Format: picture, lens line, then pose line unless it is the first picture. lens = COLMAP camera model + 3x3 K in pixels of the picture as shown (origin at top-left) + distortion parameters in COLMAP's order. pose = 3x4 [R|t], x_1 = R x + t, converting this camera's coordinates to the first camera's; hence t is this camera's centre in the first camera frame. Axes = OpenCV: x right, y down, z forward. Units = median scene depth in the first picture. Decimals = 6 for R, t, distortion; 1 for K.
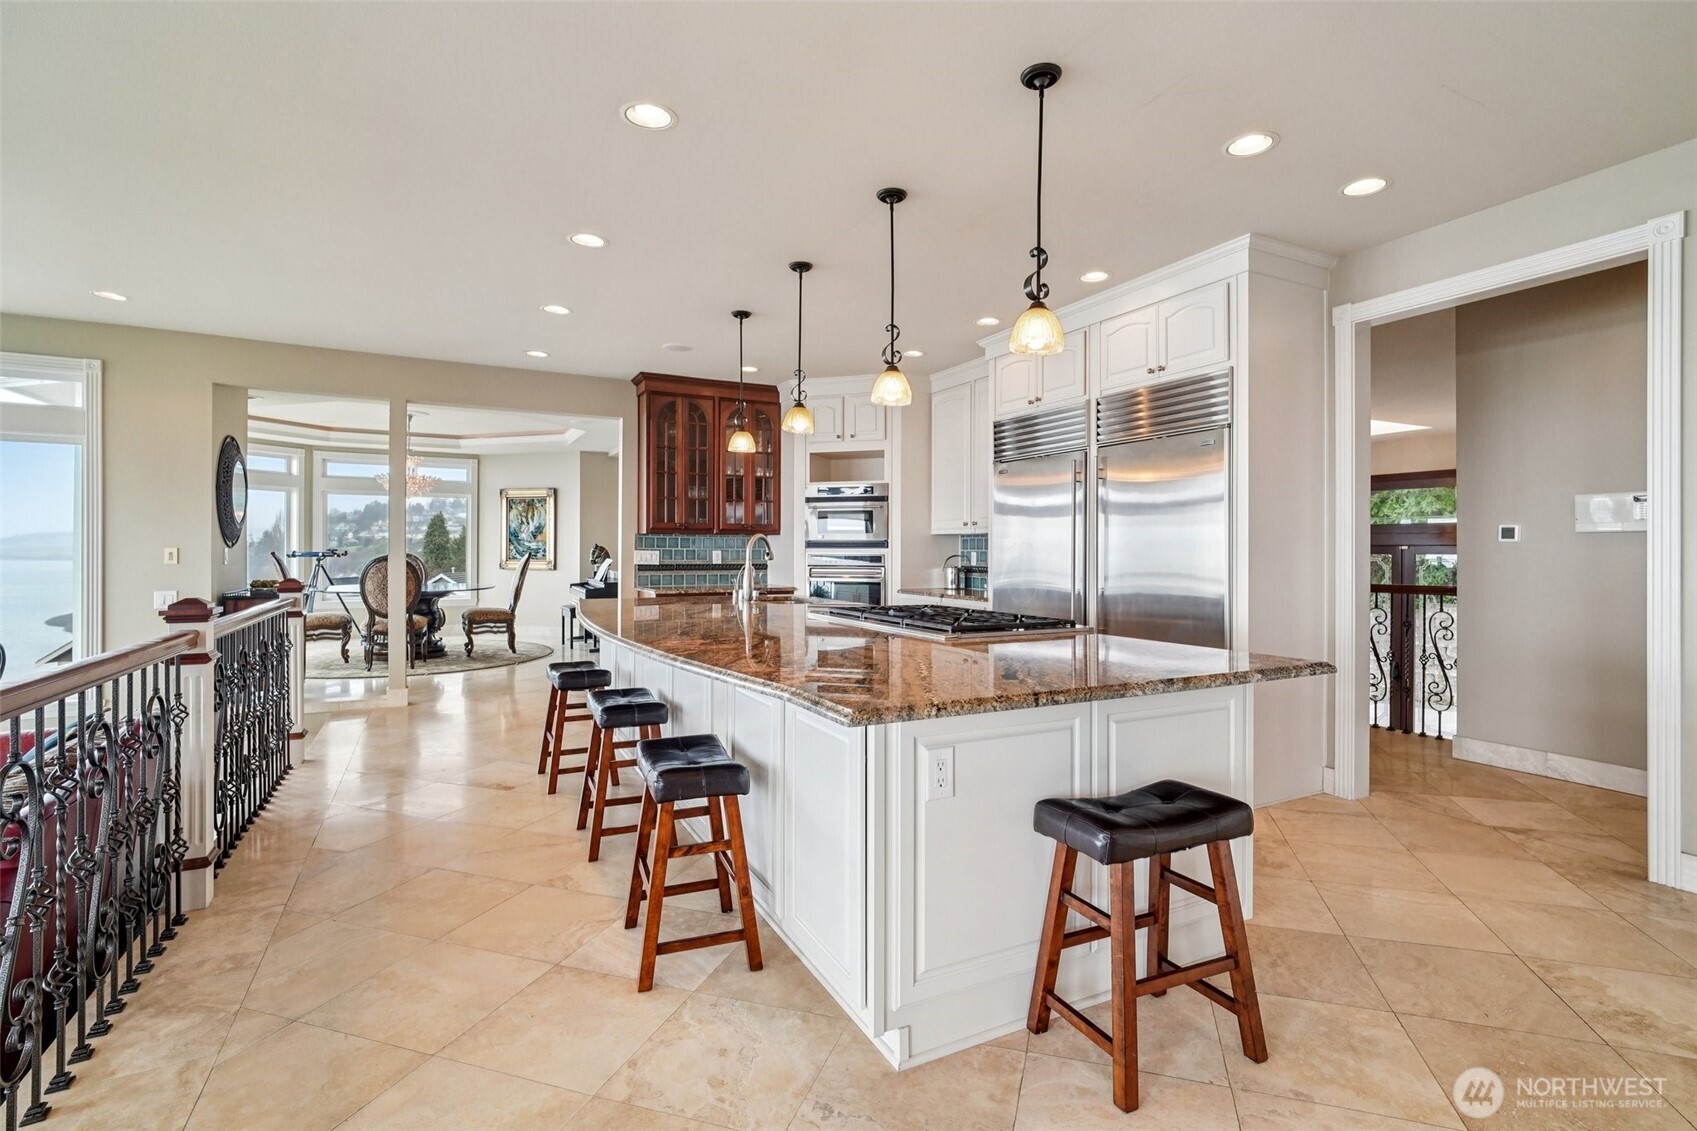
lens RADIAL K [[806.2, 0, 861.2], [0, 806.2, 556.2], [0, 0, 1]] dist [-0.014548, 0.000570]
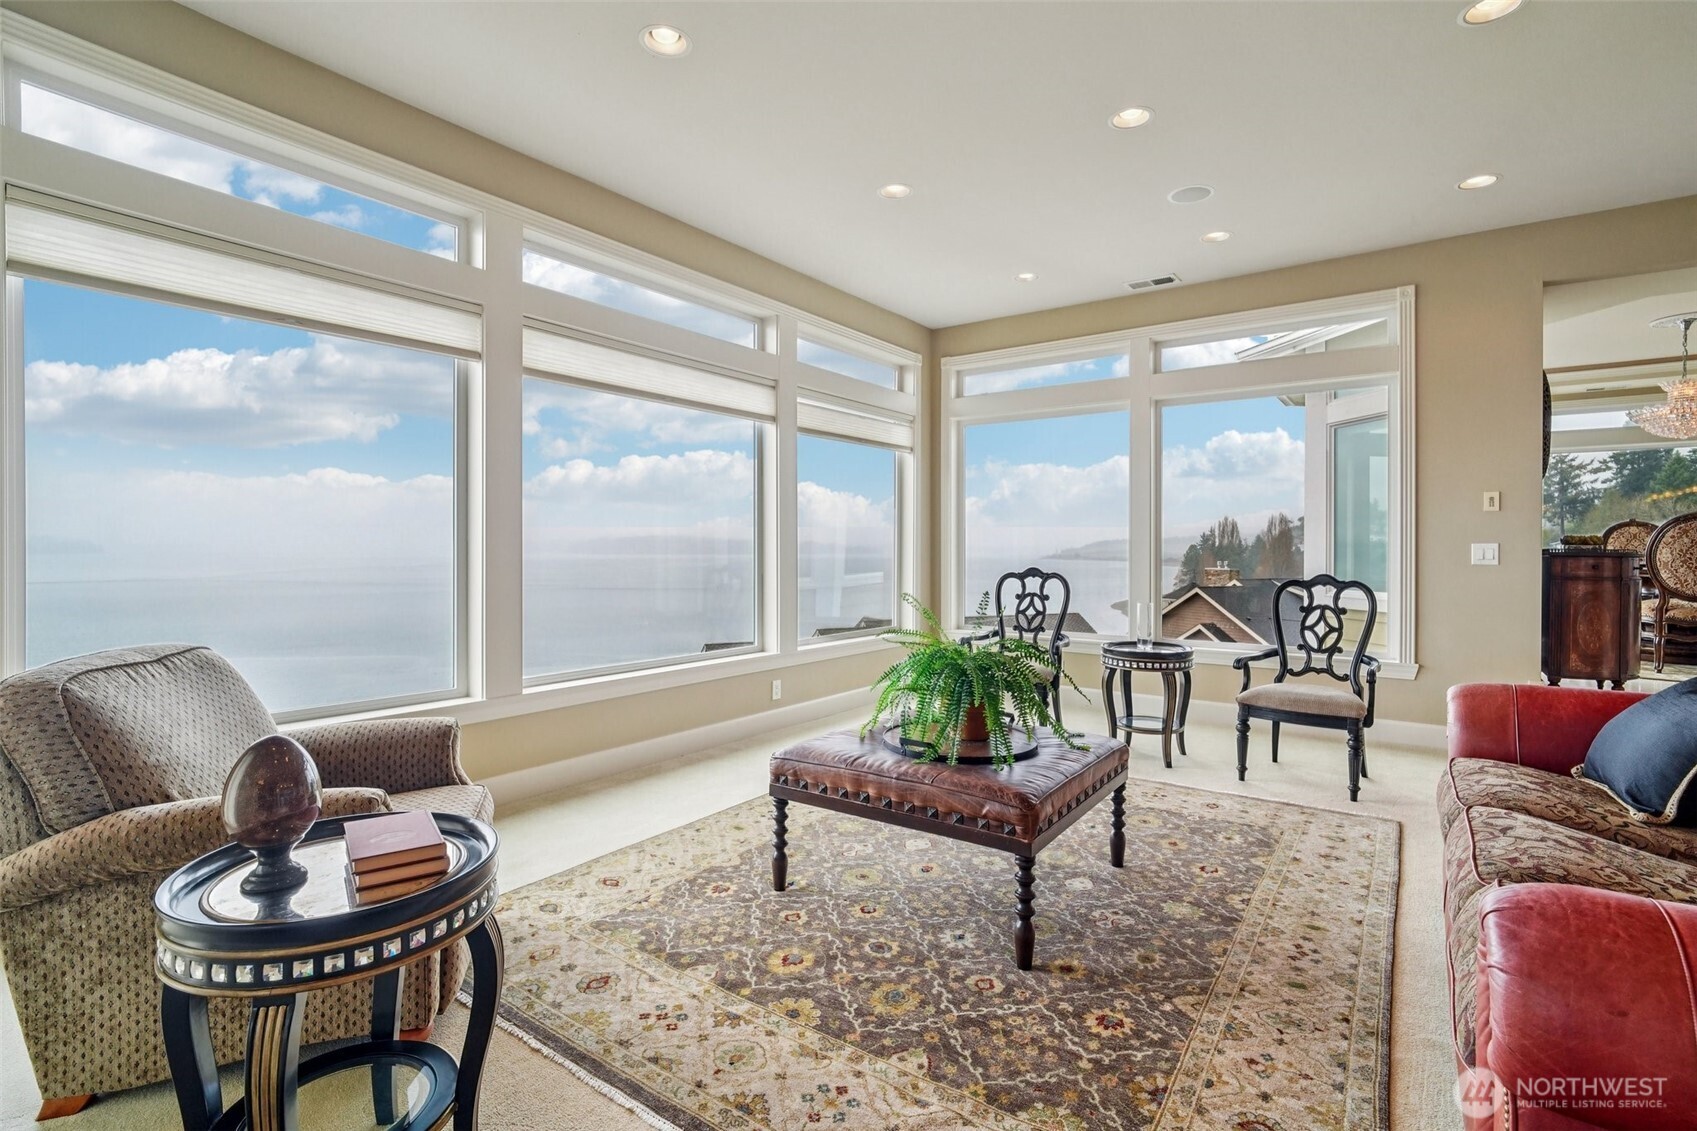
lens RADIAL K [[806.2, 0, 873.9], [0, 806.2, 563.8], [0, 0, 1]] dist [-0.014548, 0.000570]
pose [[0.472966, 0.007960, -0.881045, -0.424465], [-0.002728, 0.999968, 0.007570, 0.059394], [0.881077, -0.001177, 0.472972, 0.033672]]
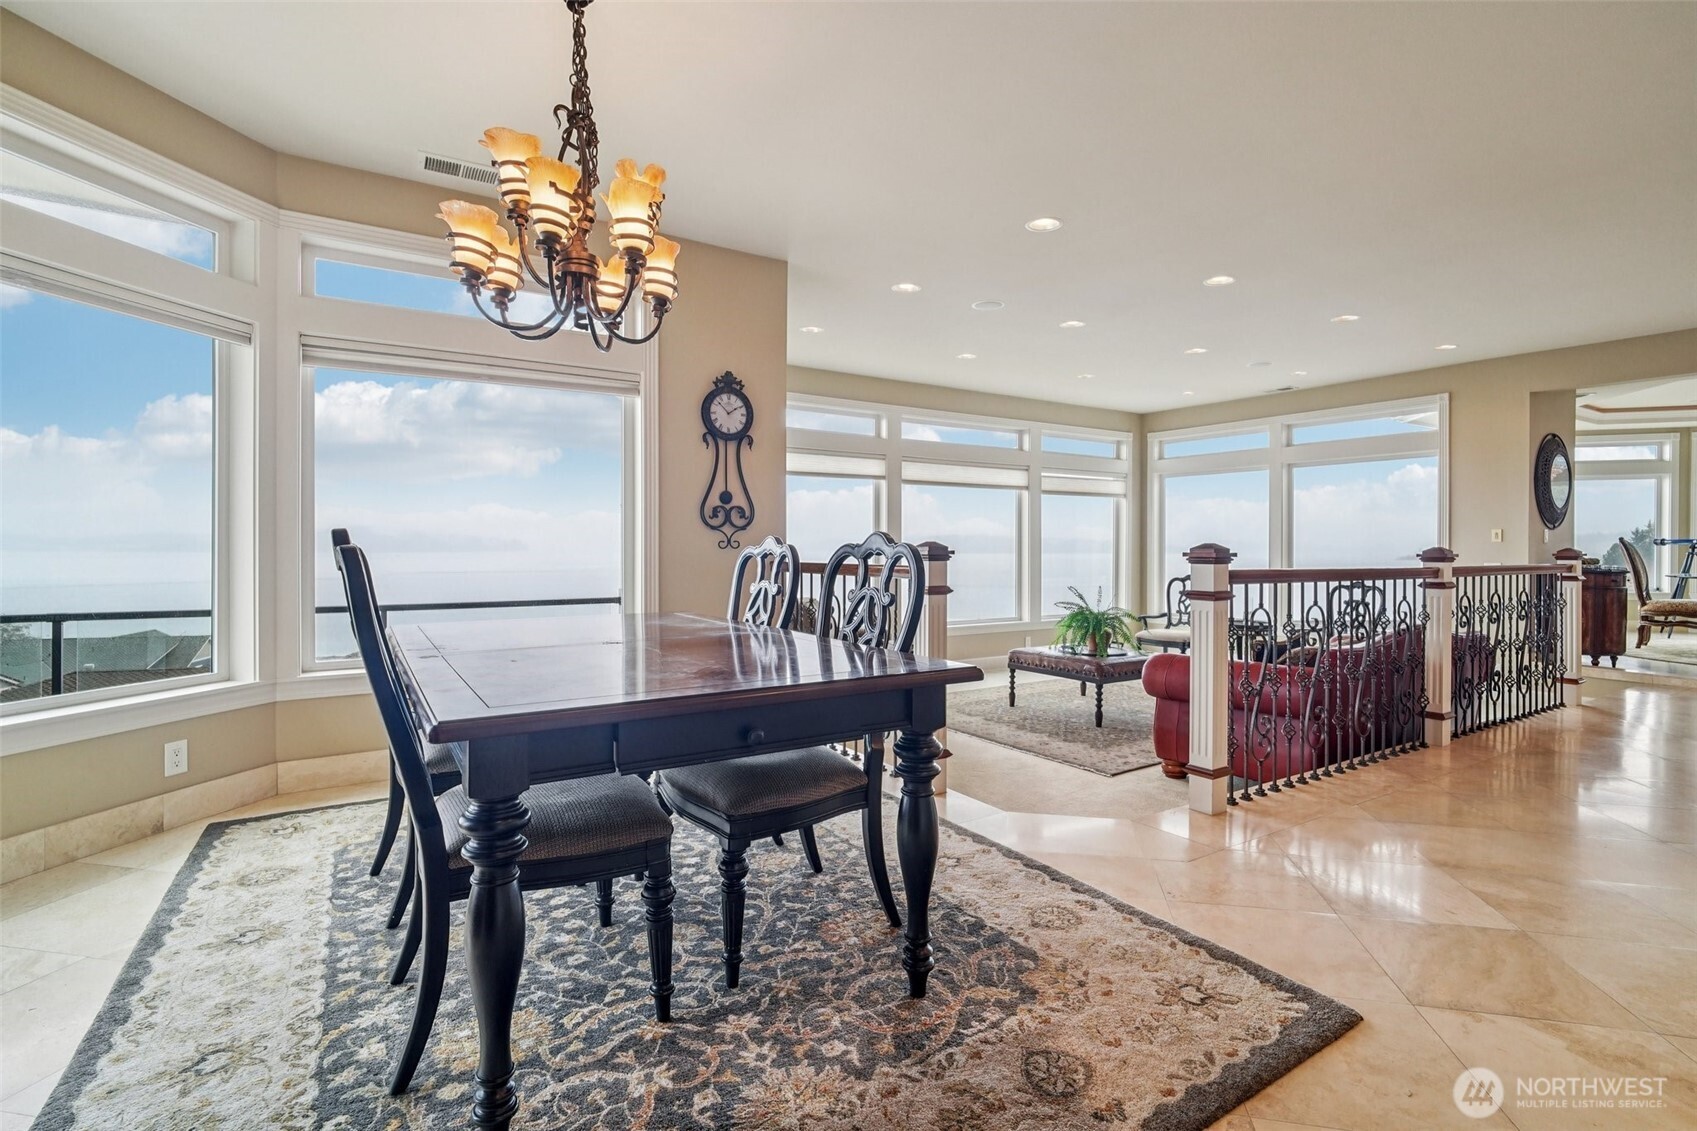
lens RADIAL K [[806.2, 0, 842.2], [0, 806.2, 562.7], [0, 0, 1]] dist [-0.014548, 0.000570]
pose [[0.090466, 0.009191, -0.995857, 0.301189], [-0.006282, 0.999943, 0.008658, 0.037379], [0.995880, 0.005473, 0.090519, -0.150288]]
